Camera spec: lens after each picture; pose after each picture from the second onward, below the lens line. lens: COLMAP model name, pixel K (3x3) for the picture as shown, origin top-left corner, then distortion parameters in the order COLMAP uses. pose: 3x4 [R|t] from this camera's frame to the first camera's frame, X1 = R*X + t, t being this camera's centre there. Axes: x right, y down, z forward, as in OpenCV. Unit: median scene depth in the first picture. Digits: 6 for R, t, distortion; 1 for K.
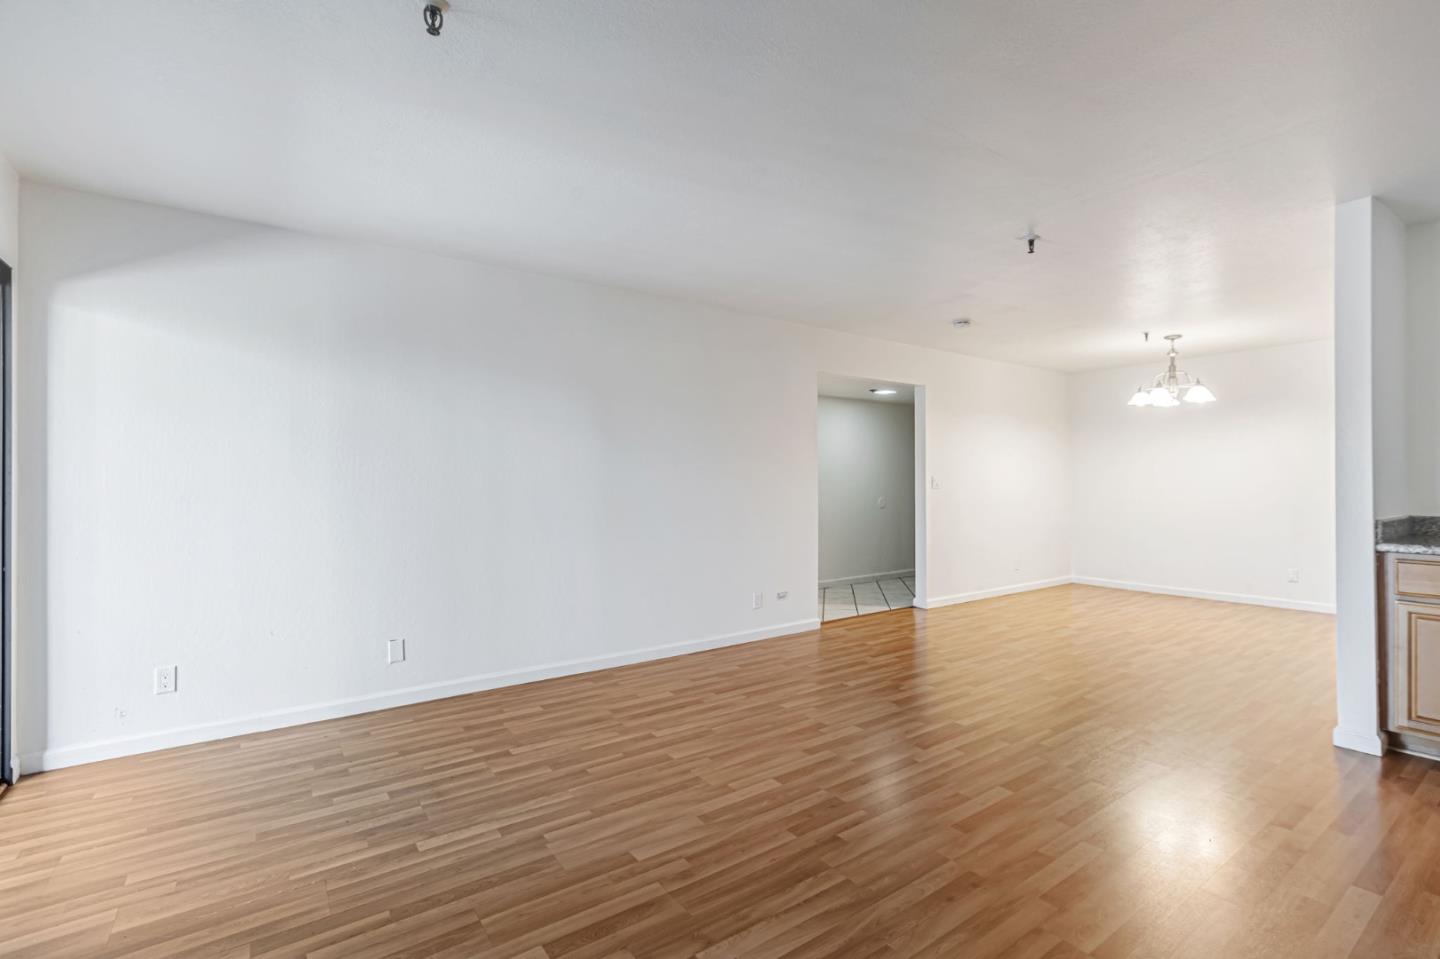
lens RADIAL K [[651.2, 0, 721.5], [0, 651.2, 461.5], [0, 0, 1]] dist [0.000899, -0.000059]
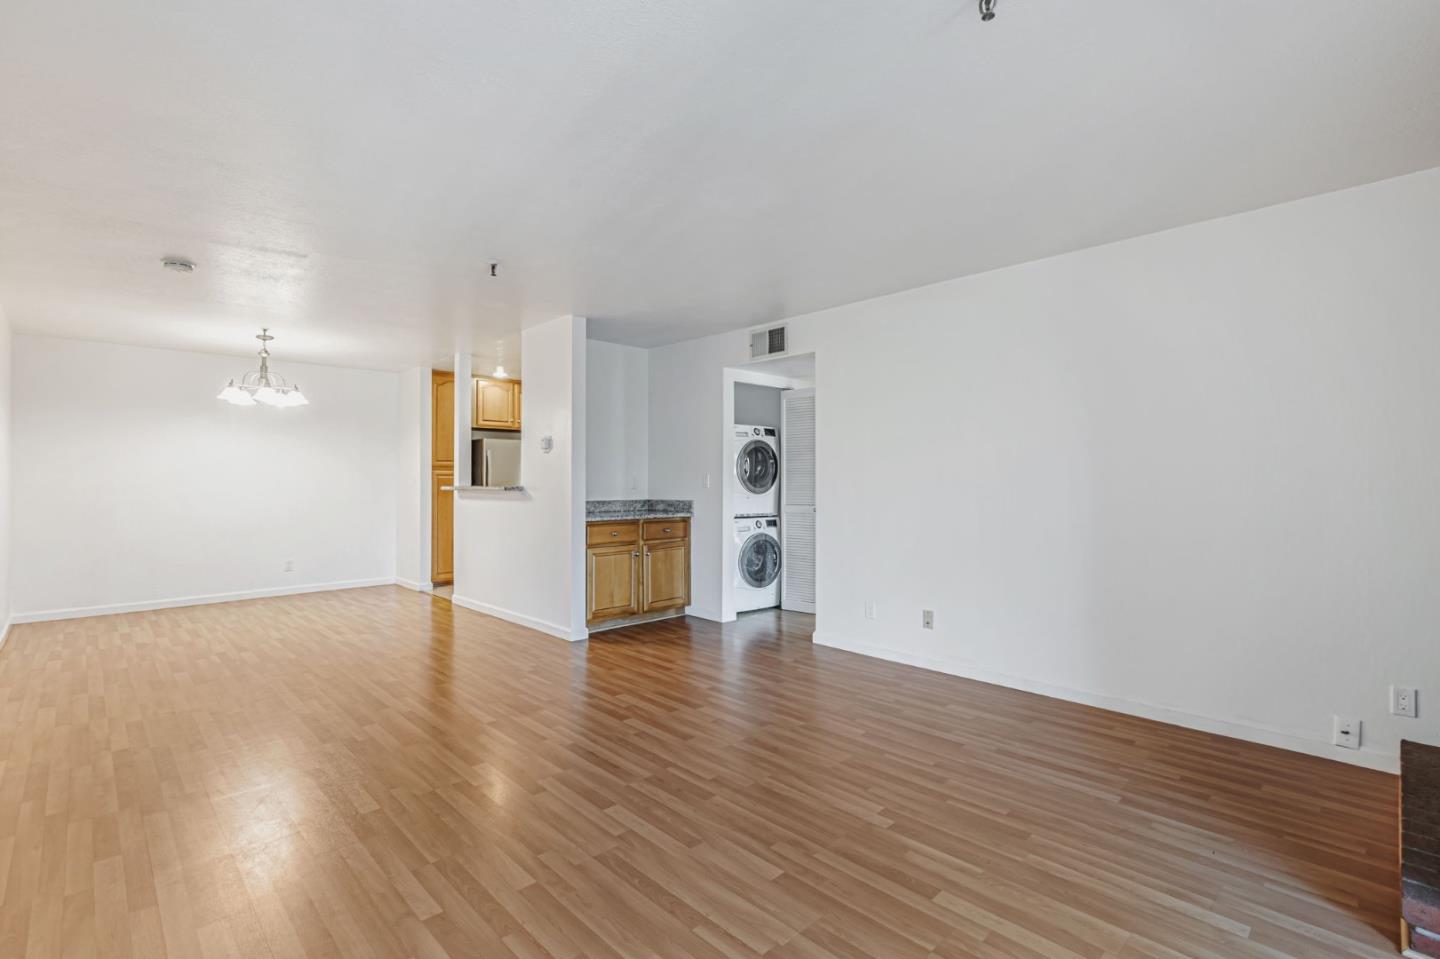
lens RADIAL K [[658.4, 0, 716.3], [0, 658.4, 473.1], [0, 0, 1]] dist [0.004659, 0.000251]
pose [[-0.147315, 0.012093, 0.989016, -0.652612], [-0.029391, 0.999430, -0.016598, 0.020261], [-0.988653, -0.031514, -0.146875, 0.751405]]
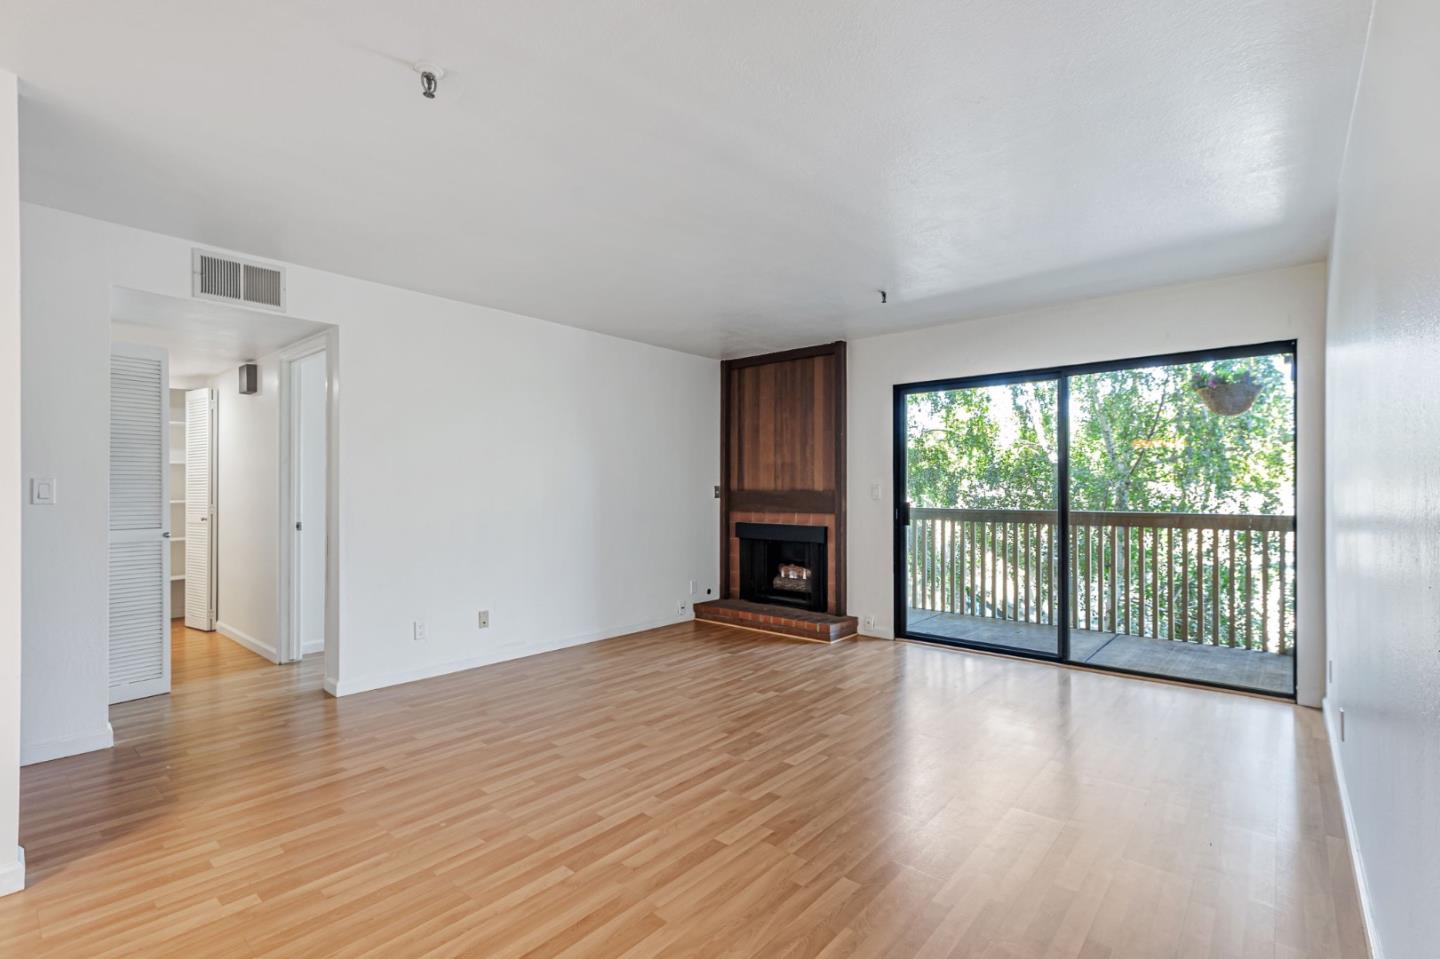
lens RADIAL K [[655.3, 0, 725.3], [0, 655.3, 488.0], [0, 0, 1]] dist [0.014933, -0.000113]
pose [[-0.969076, -0.001979, -0.246754, 0.347556], [0.006146, 0.999464, -0.032153, 0.045765], [0.246686, -0.032675, -0.968545, 1.546382]]
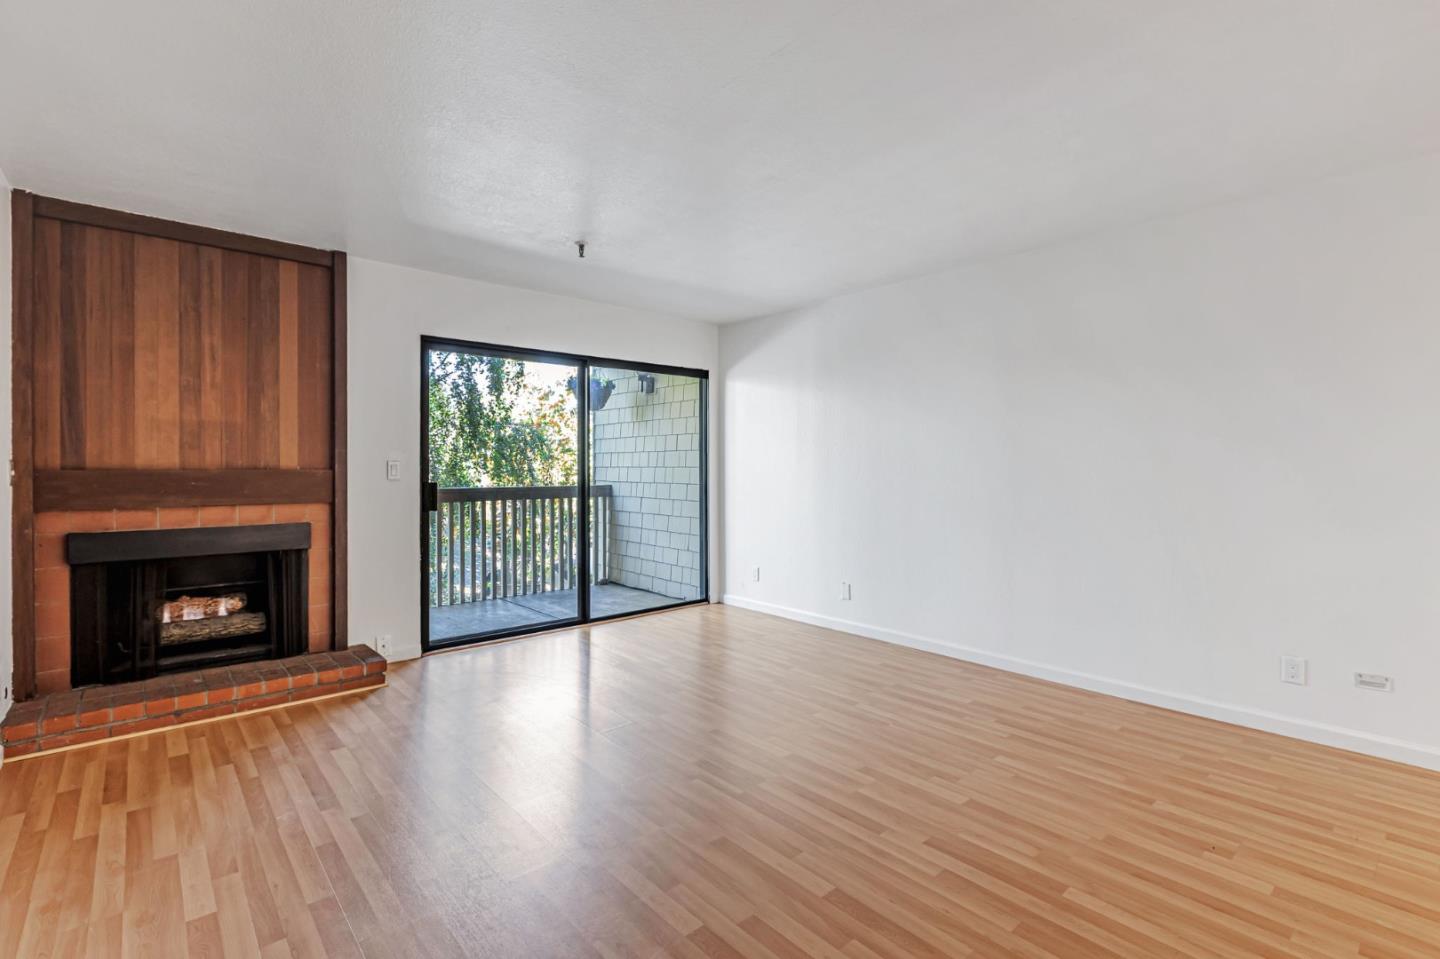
lens RADIAL K [[653.3, 0, 716.7], [0, 653.3, 473.2], [0, 0, 1]] dist [0.002743, 0.000125]
pose [[0.098709, 0.008188, -0.995083, 0.835770], [0.029363, 0.999507, 0.011137, 0.016534], [0.994683, -0.030318, 0.098420, 0.596096]]
